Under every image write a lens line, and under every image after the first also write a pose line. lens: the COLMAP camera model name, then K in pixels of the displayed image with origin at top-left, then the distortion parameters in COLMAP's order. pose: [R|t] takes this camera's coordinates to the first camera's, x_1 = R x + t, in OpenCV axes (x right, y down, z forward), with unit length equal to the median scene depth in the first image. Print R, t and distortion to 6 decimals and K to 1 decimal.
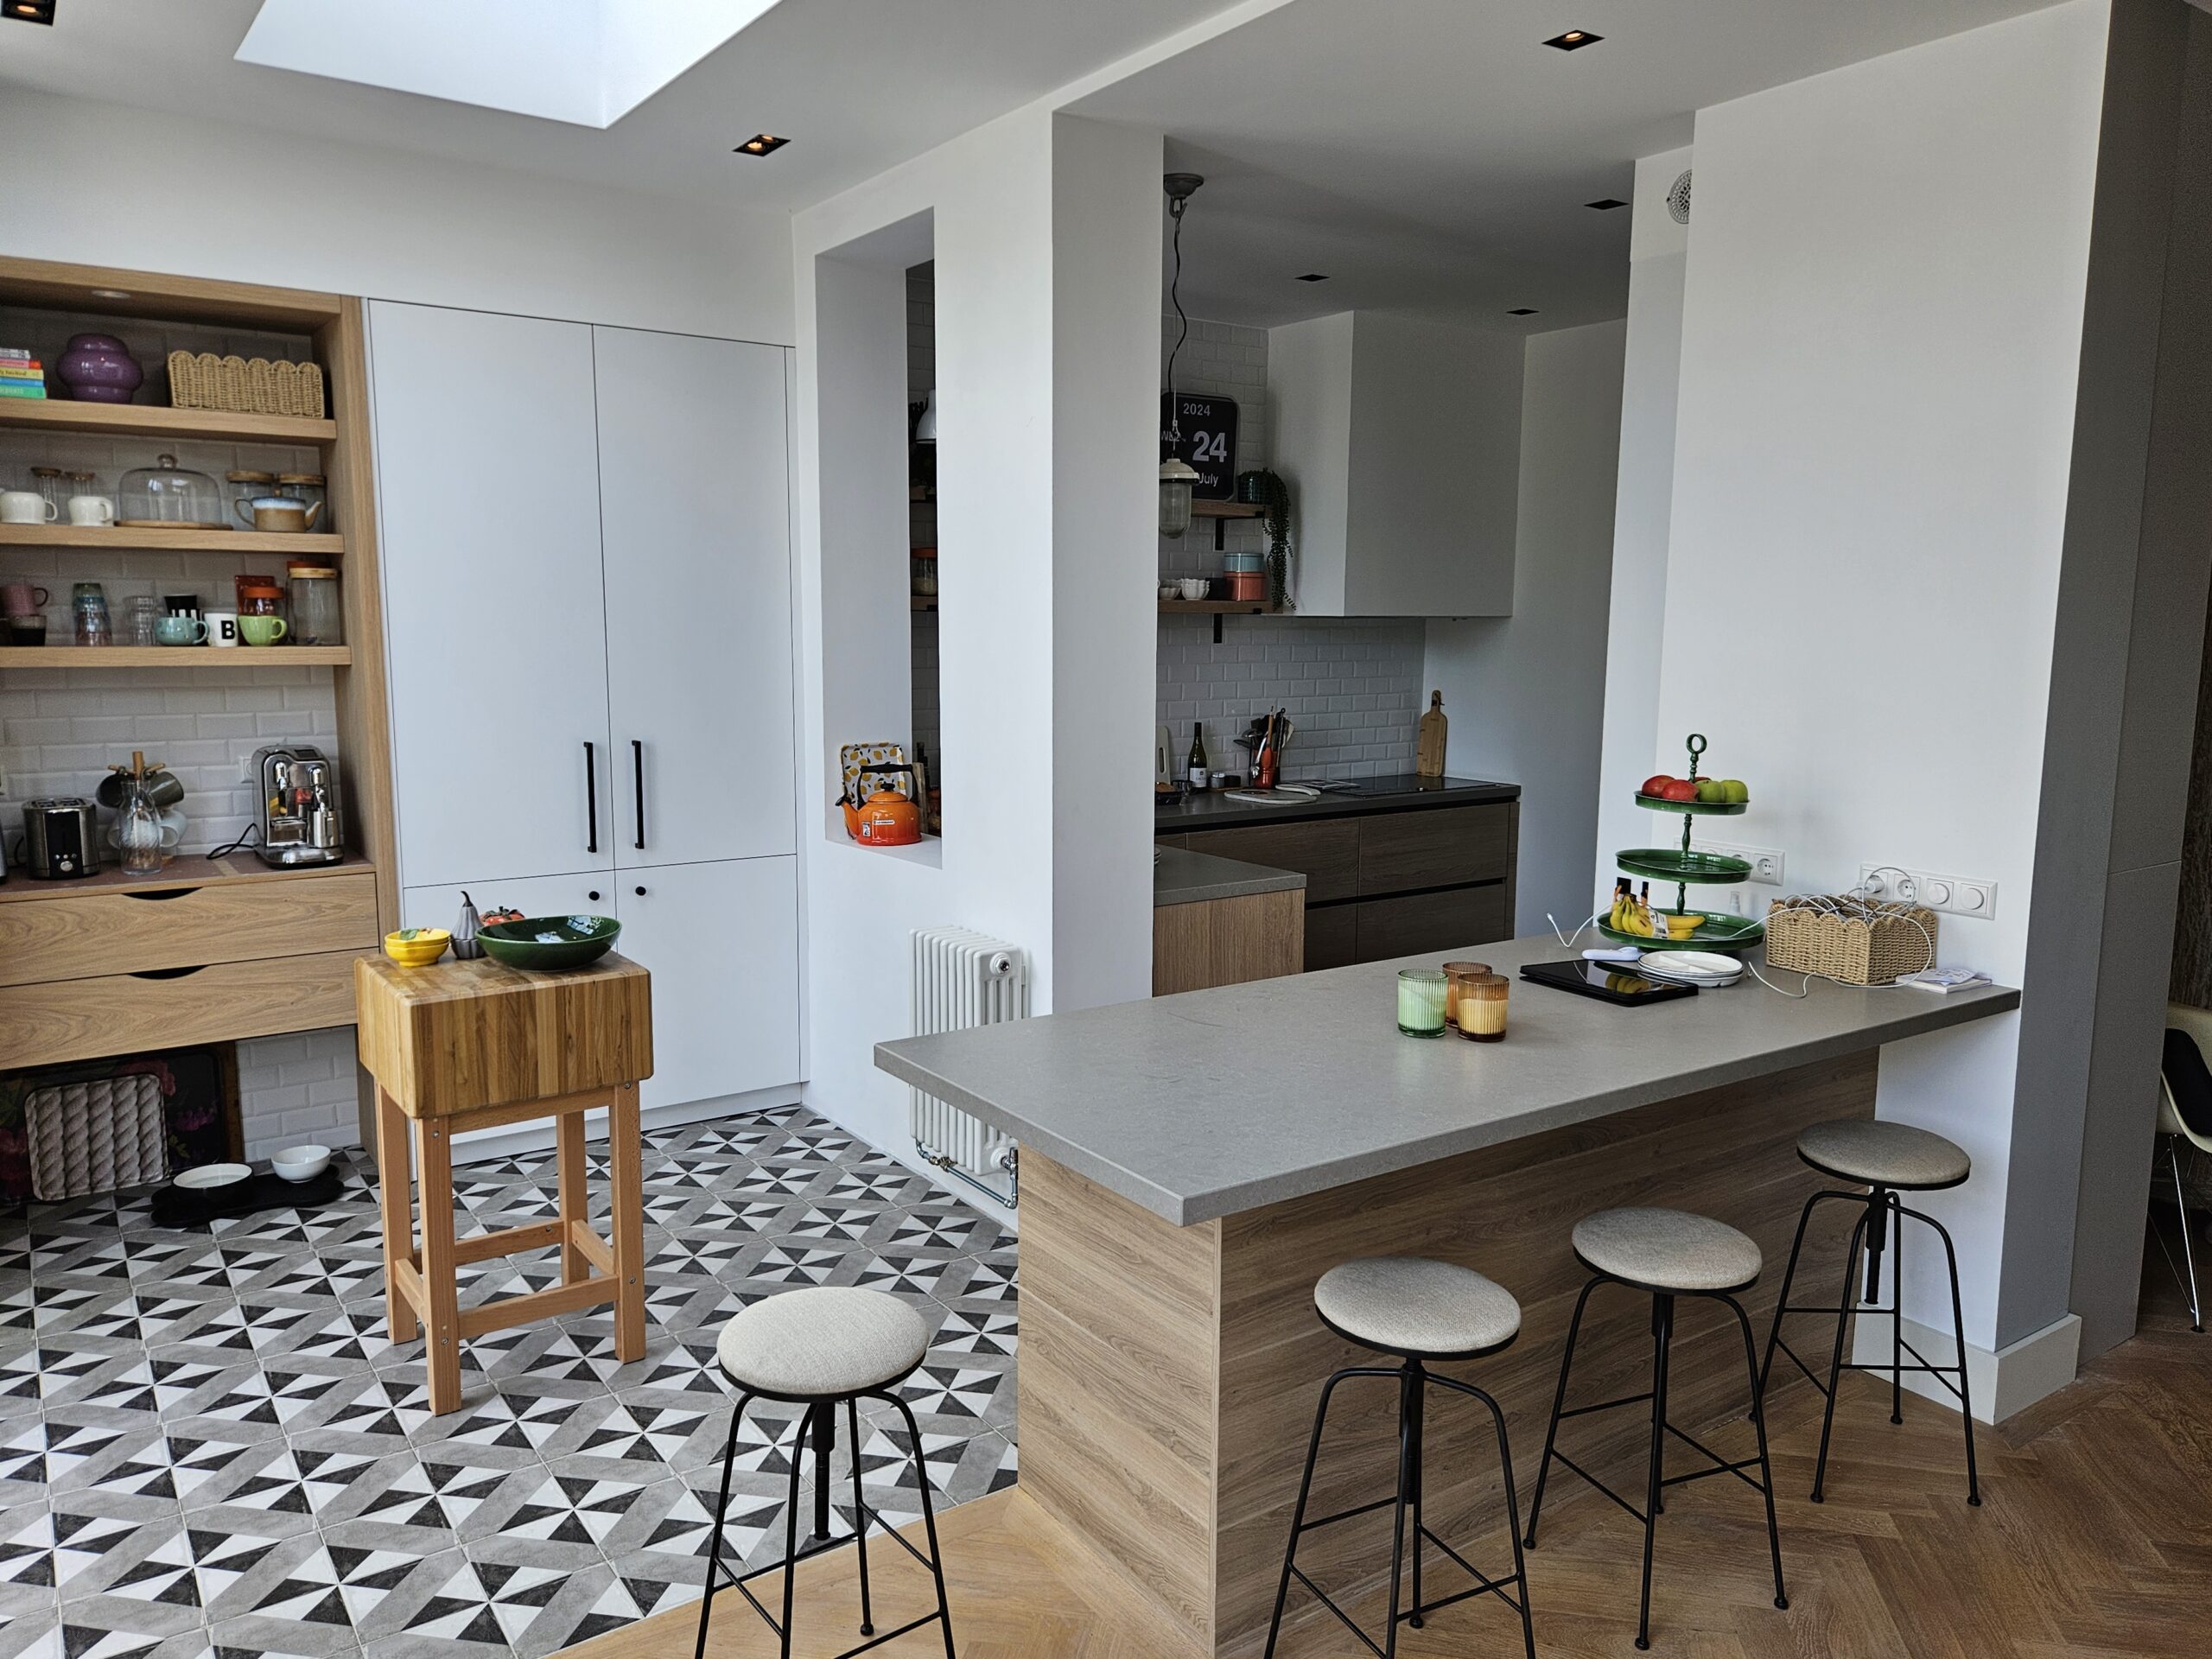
lens RADIAL K [[1588.7, 0, 1103.8], [0, 1588.7, 829.7], [0, 0, 1]] dist [0.069833, -0.055831]
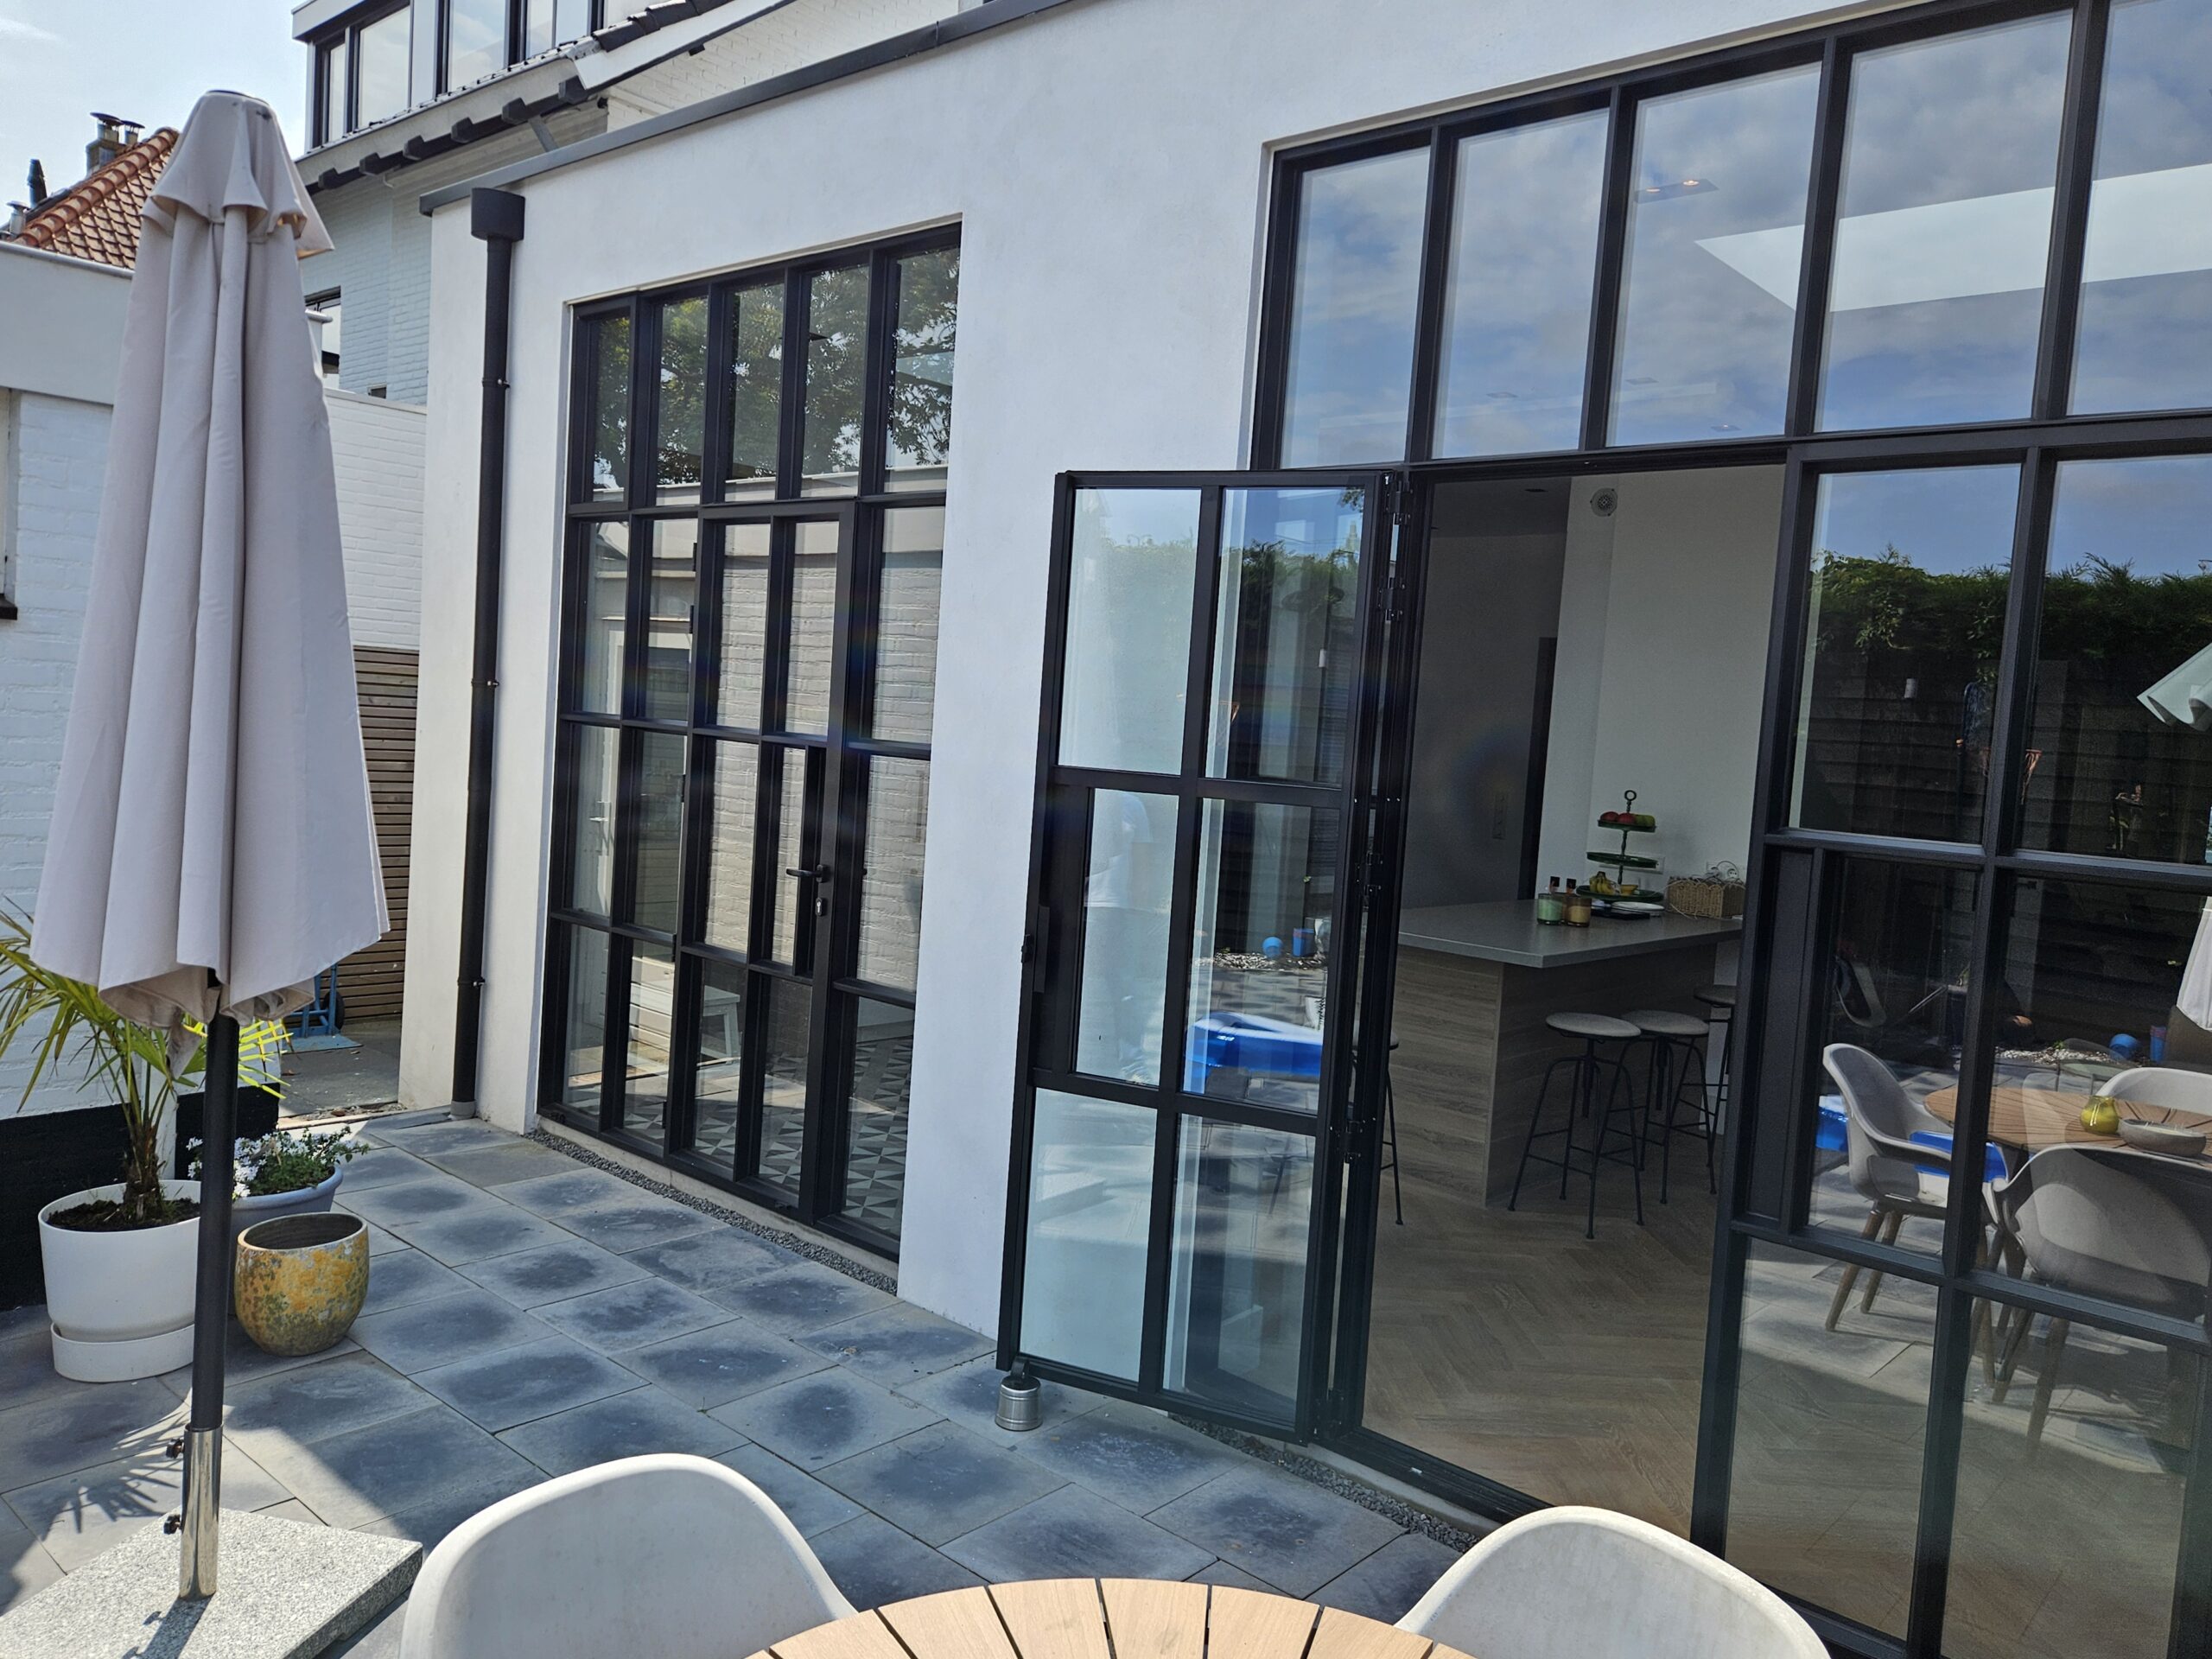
lens RADIAL K [[1588.7, 0, 1103.9], [0, 1588.7, 812.1], [0, 0, 1]] dist [0.069833, -0.055831]
pose [[0.972624, 0.043010, 0.228370, -0.694516], [-0.027016, 0.996987, -0.072707, 0.125818], [-0.230809, 0.064547, 0.970856, -0.719517]]
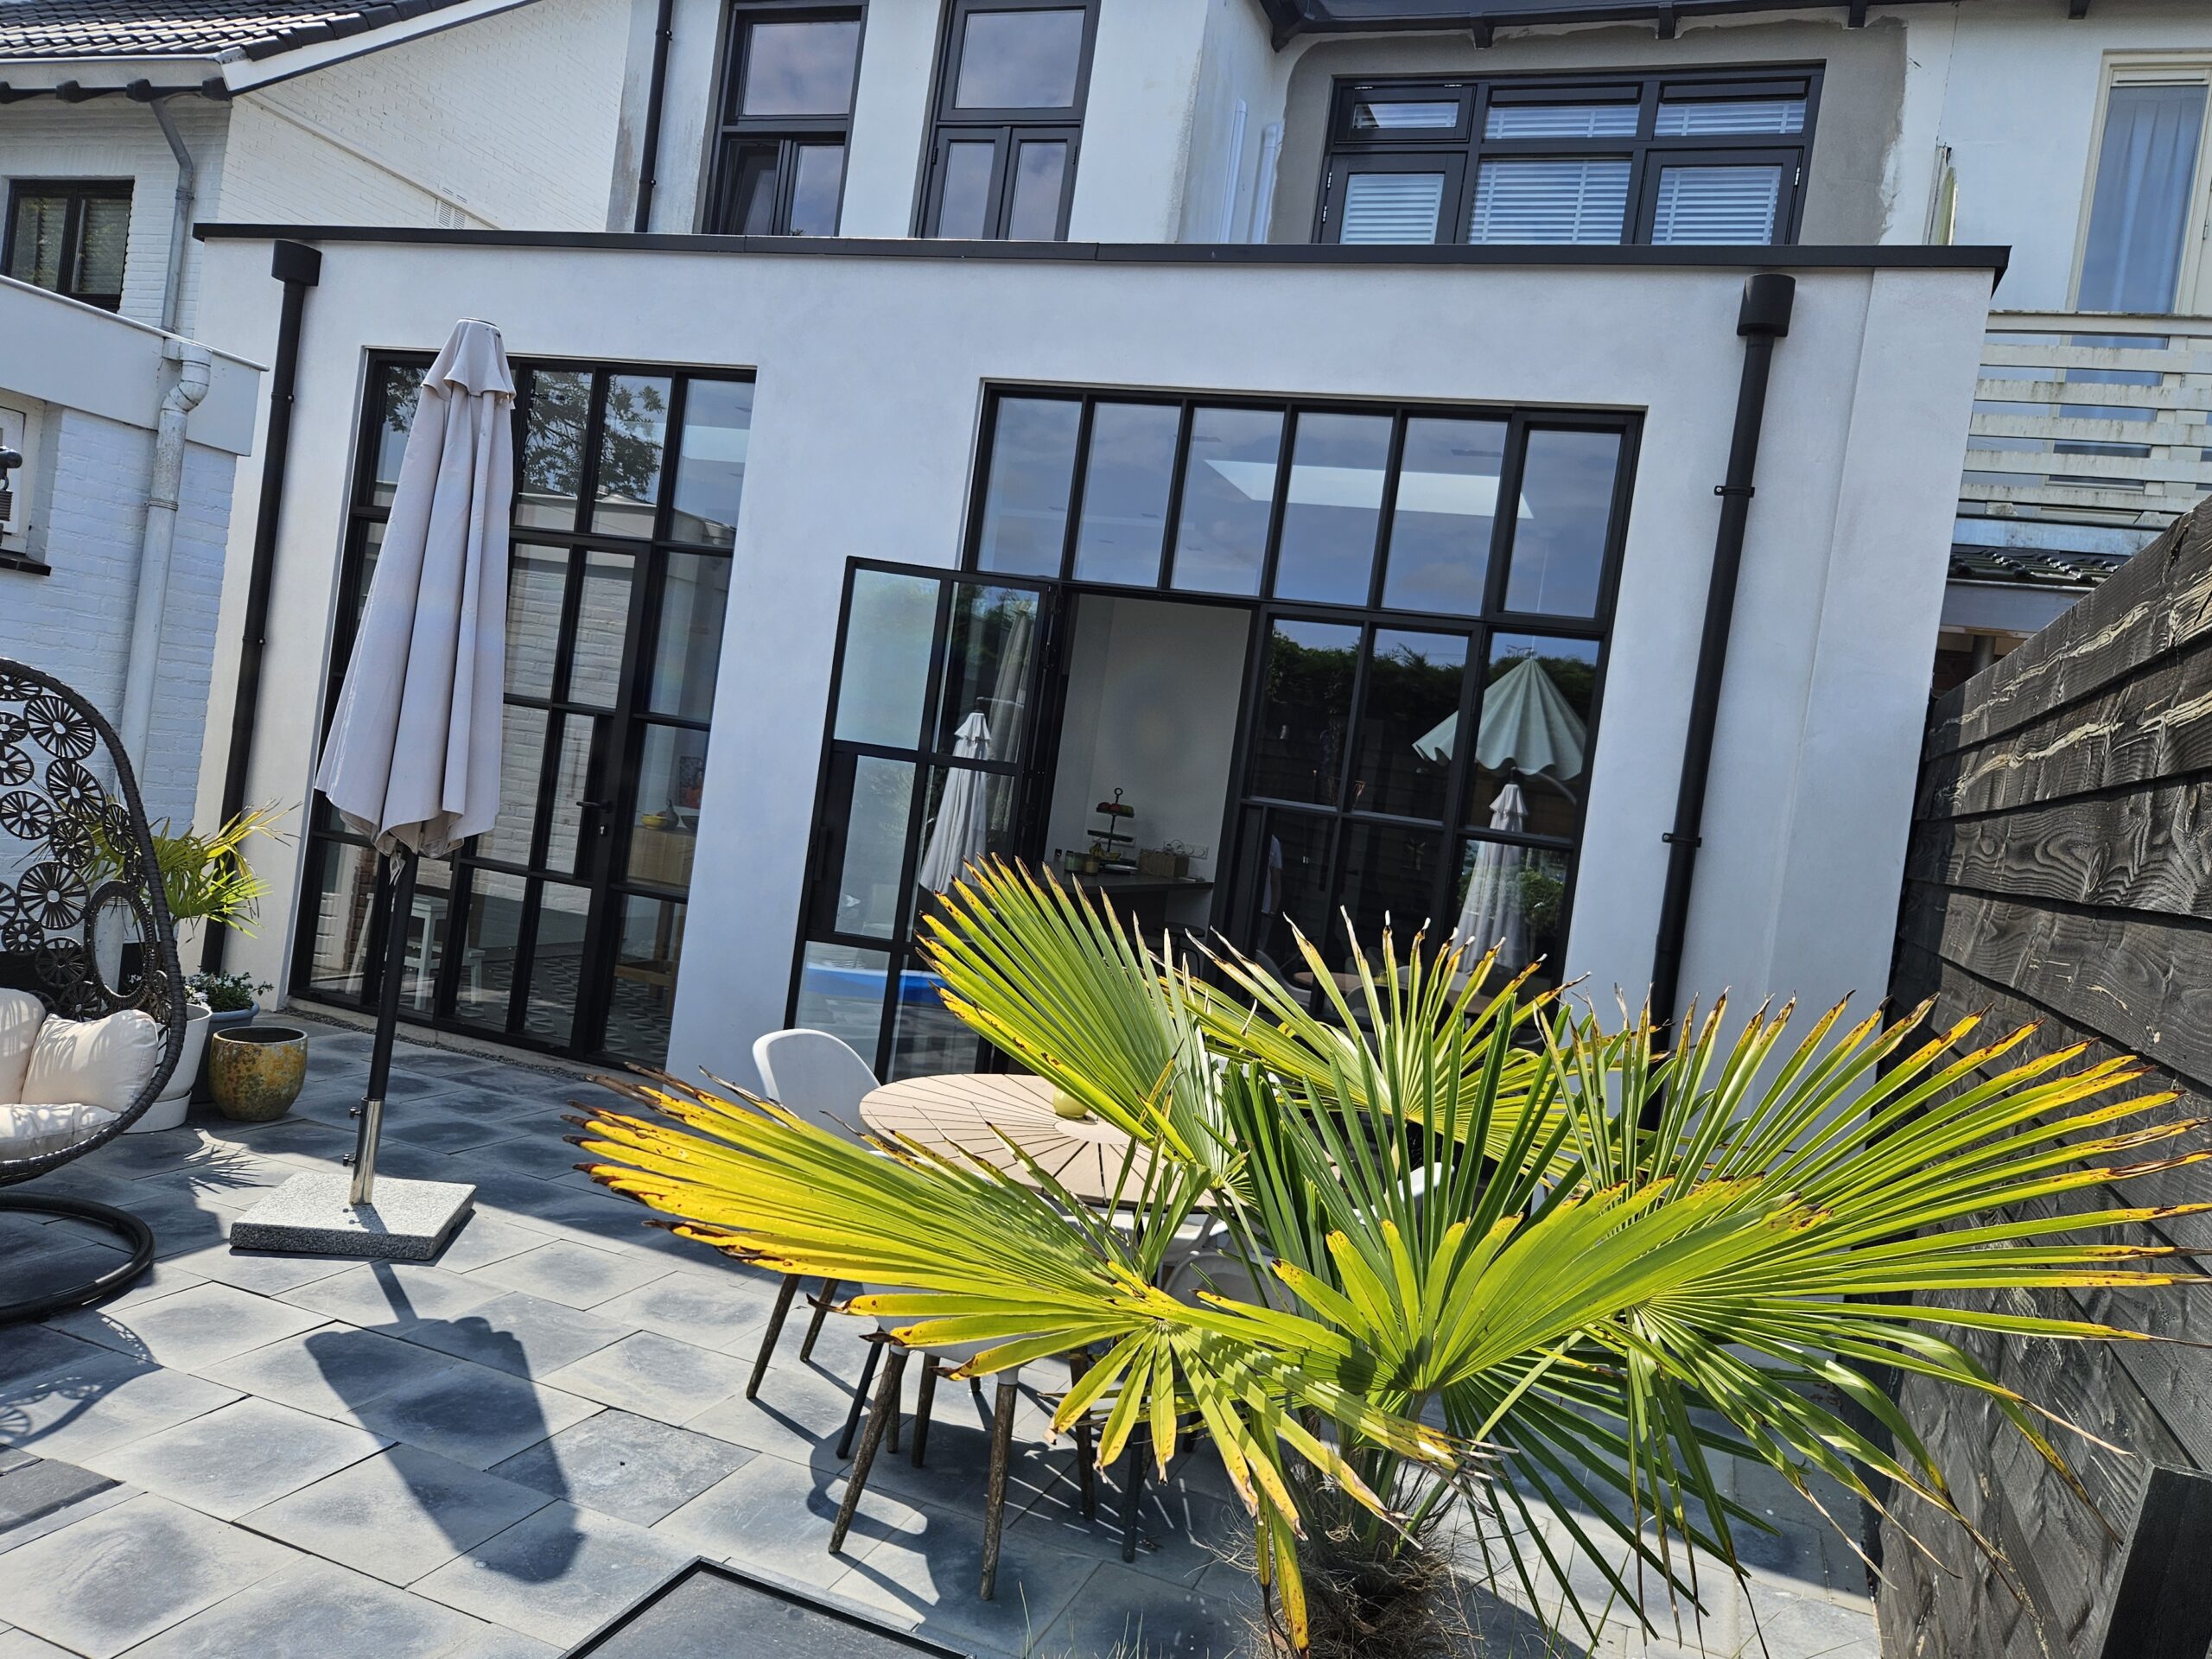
lens RADIAL K [[1588.7, 0, 1121.5], [0, 1588.7, 823.1], [0, 0, 1]] dist [0.069833, -0.055831]
pose [[0.818564, 0.089245, 0.567440, -1.197595], [-0.049685, 0.995155, -0.084842, 0.238234], [-0.572262, 0.041255, 0.819032, -1.256730]]
